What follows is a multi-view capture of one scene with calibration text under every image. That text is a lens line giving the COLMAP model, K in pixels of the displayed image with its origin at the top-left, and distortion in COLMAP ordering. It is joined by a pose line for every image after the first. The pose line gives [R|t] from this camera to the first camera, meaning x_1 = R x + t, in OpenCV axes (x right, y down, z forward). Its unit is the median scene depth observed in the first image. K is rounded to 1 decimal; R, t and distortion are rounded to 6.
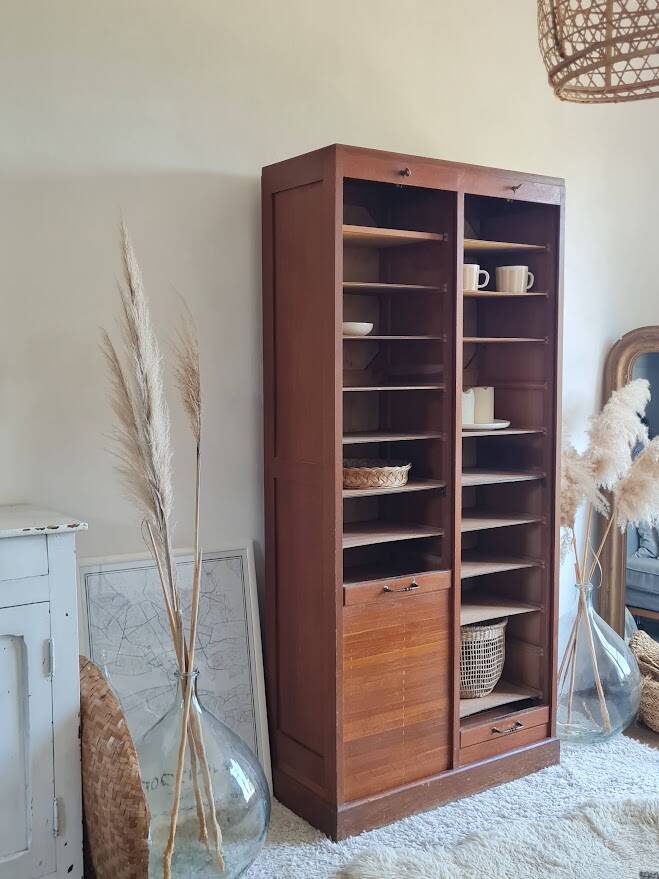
lens RADIAL K [[943.5, 0, 317.4], [0, 943.5, 444.7], [0, 0, 1]] dist [0.037257, 0.021664]
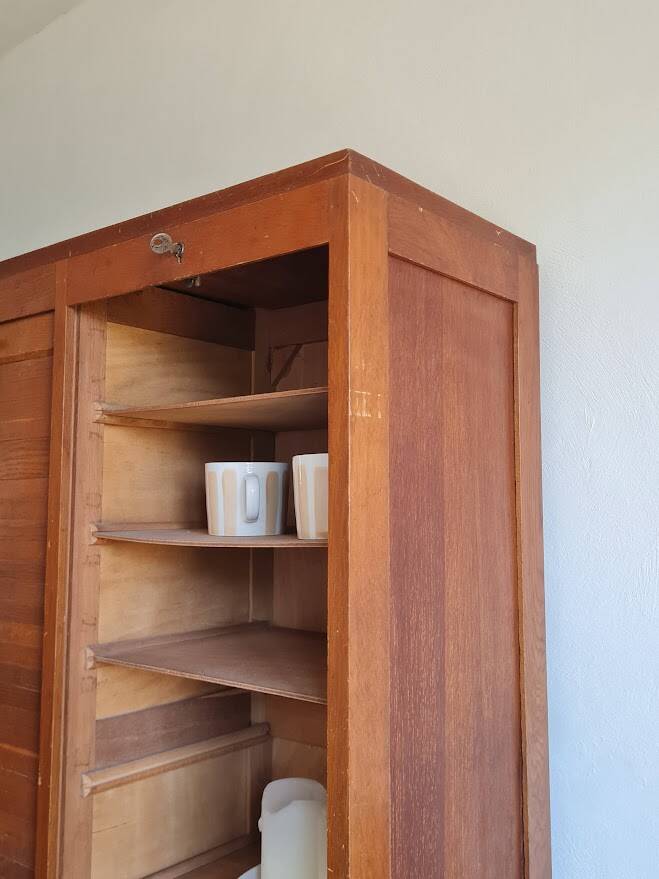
lens RADIAL K [[850.0, 0, 352.1], [0, 850.0, 424.6], [0, 0, 1]] dist [0.008827, 0.003833]
pose [[0.301774, -0.087311, -0.949373, 0.518316], [-0.081930, 0.989739, -0.117067, -0.173553], [0.949852, 0.113110, 0.291524, 0.970601]]
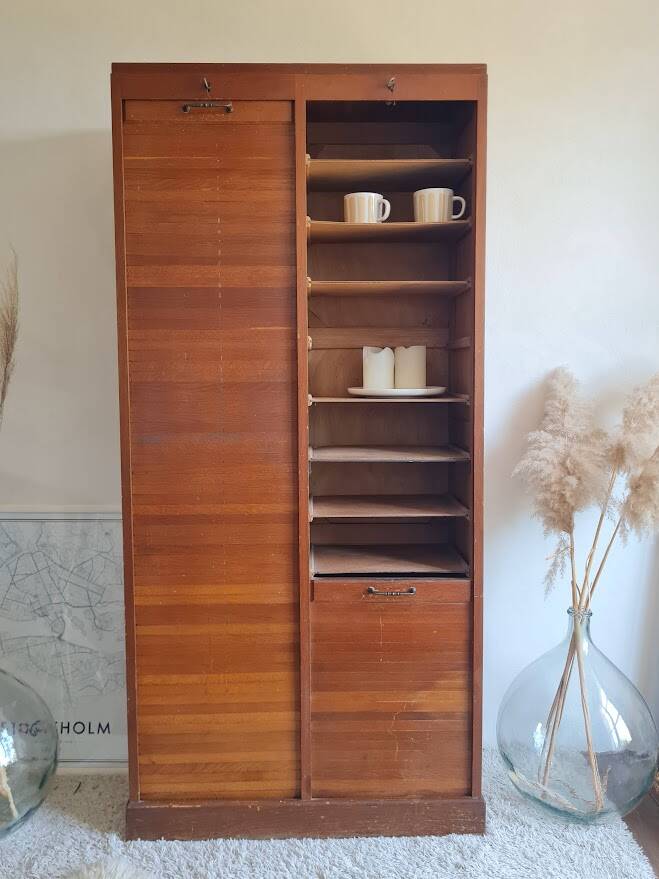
lens RADIAL K [[784.0, 0, 327.5], [0, 784.0, 436.7], [0, 0, 1]] dist [0.030633, -0.004478]
pose [[0.833804, 0.042546, -0.550418, 0.532623], [-0.043813, 0.998981, 0.010849, 0.014367], [0.550319, 0.015069, 0.834818, 0.428772]]
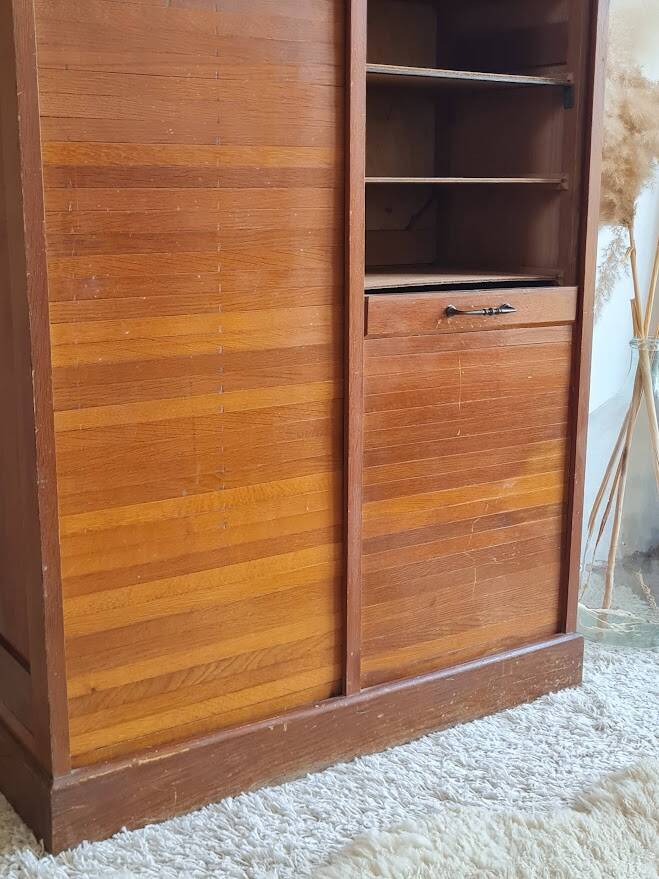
lens RADIAL K [[1153.9, 0, 309.8], [0, 1153.9, 425.6], [0, 0, 1]] dist [0.037385, 0.017190]
pose [[0.999705, 0.008095, -0.022906, 0.137633], [-0.005444, 0.993523, 0.113501, 0.145766], [0.023677, -0.113342, 0.993274, 0.449775]]
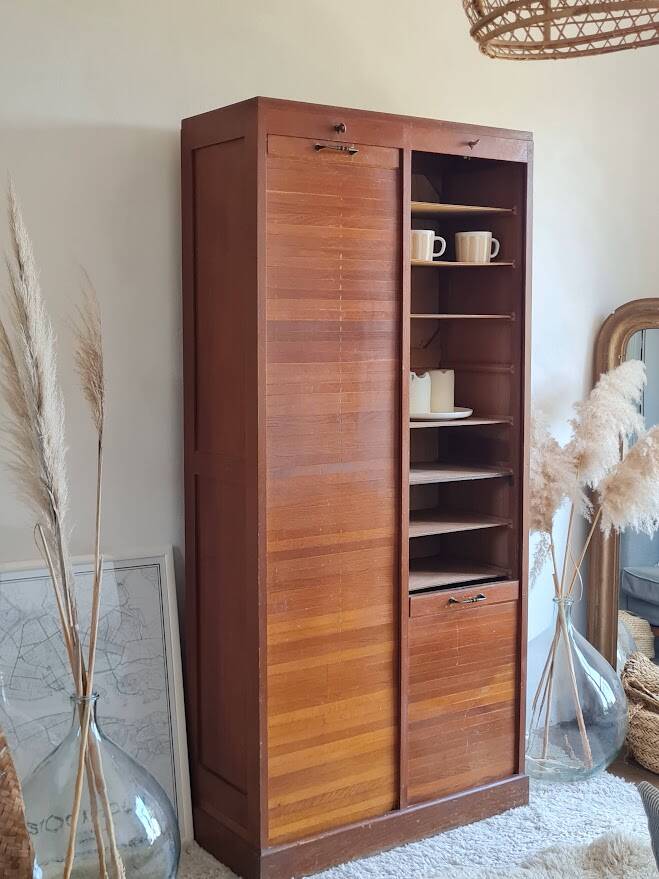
lens RADIAL K [[1153.9, 0, 309.8], [0, 1153.9, 425.6], [0, 0, 1]] dist [0.037385, 0.017190]
pose [[0.999989, 0.003243, -0.003314, 0.062740], [-0.003250, 0.999992, -0.002241, -0.007999], [0.003306, 0.002252, 0.999992, -0.066482]]
